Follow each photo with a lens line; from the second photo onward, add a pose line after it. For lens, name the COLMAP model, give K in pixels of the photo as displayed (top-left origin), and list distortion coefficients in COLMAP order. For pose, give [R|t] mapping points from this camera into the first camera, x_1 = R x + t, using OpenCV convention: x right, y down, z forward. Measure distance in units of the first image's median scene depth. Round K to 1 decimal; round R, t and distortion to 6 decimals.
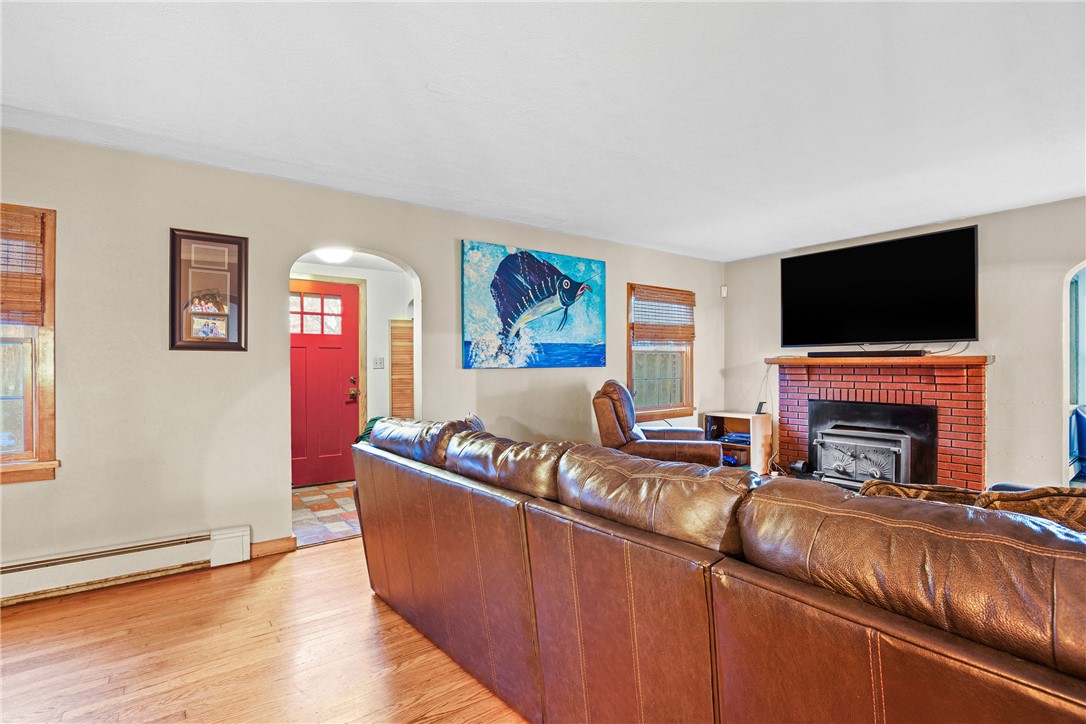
lens RADIAL K [[502.0, 0, 543.8], [0, 502.0, 362.4], [0, 0, 1]] dist [-0.016437, 0.000328]
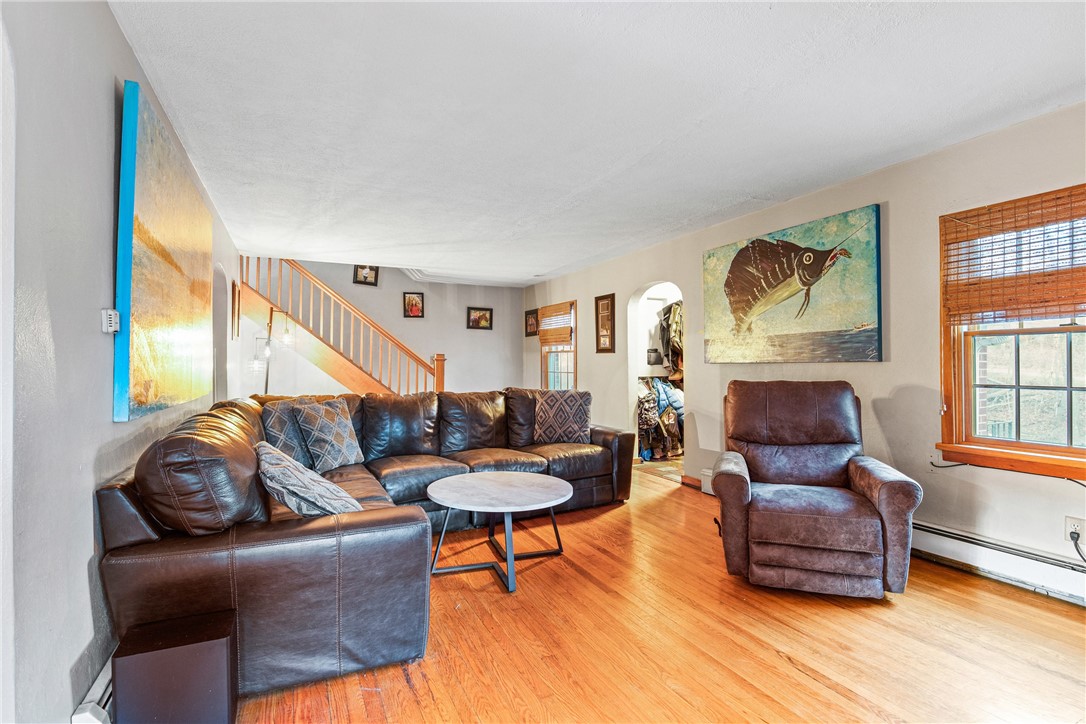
lens RADIAL K [[502.0, 0, 541.4], [0, 502.0, 357.1], [0, 0, 1]] dist [-0.016437, 0.000328]
pose [[-0.181591, -0.012930, -0.983289, 0.946075], [-0.003440, 0.999916, -0.012514, 0.012569], [0.983368, 0.001110, -0.181620, 0.765602]]
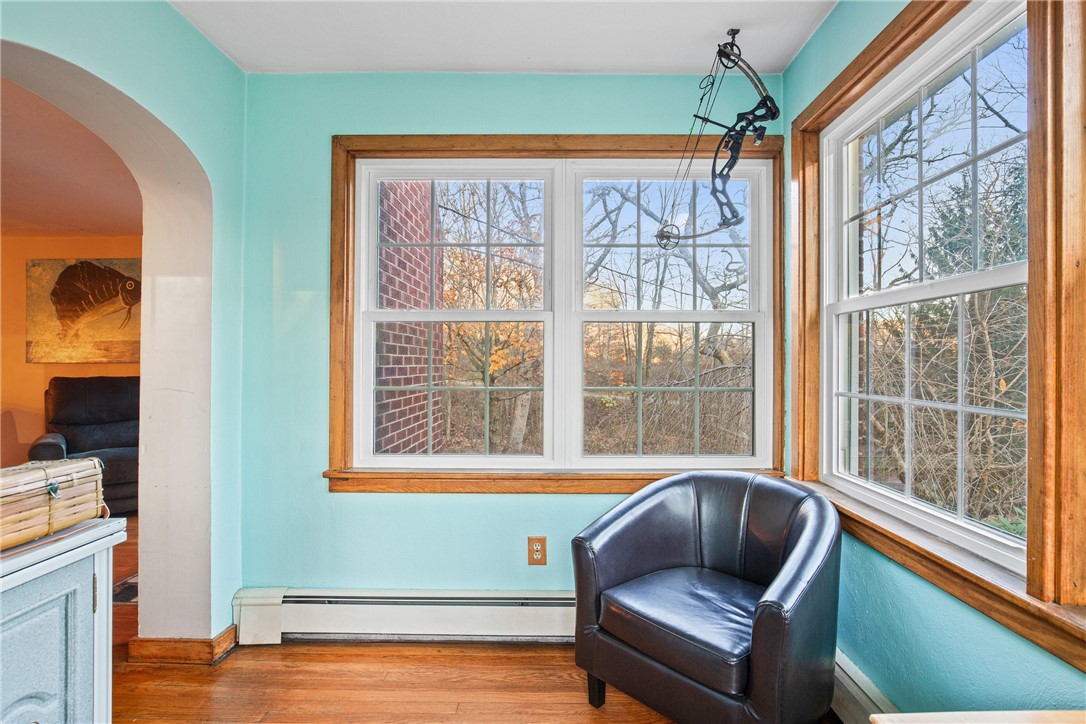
lens RADIAL K [[502.0, 0, 546.8], [0, 502.0, 358.5], [0, 0, 1]] dist [-0.016437, 0.000328]
pose [[0.804133, -0.004858, -0.594429, 1.458093], [-0.002634, 0.999928, -0.011735, 0.010519], [0.594443, 0.011002, 0.804062, 0.714842]]
